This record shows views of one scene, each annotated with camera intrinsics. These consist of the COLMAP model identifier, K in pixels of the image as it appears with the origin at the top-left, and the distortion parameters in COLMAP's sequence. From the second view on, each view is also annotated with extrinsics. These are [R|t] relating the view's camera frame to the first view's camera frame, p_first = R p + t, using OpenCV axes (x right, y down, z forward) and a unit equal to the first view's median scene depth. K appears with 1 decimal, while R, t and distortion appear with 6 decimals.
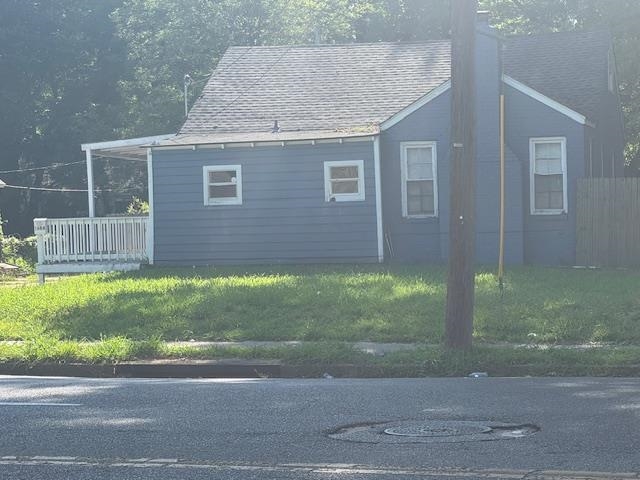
lens RADIAL K [[1732.9, 0, 320.0], [0, 1732.9, 240.0], [0, 0, 1]] dist [-0.020806, 0.673480]
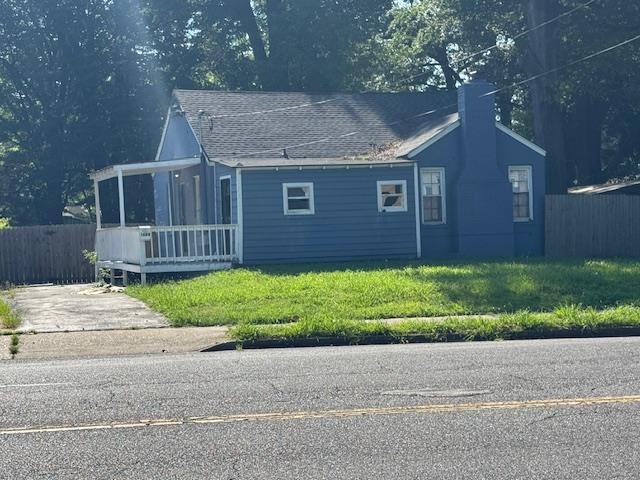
lens RADIAL K [[1285.4, 0, 320.0], [0, 1285.4, 240.0], [0, 0, 1]] dist [0.040558, -0.065639]
pose [[0.849504, -0.008053, 0.527521, -0.539421], [0.018053, 0.999742, -0.013811, 0.011250], [-0.527273, 0.021255, 0.849430, 0.208380]]
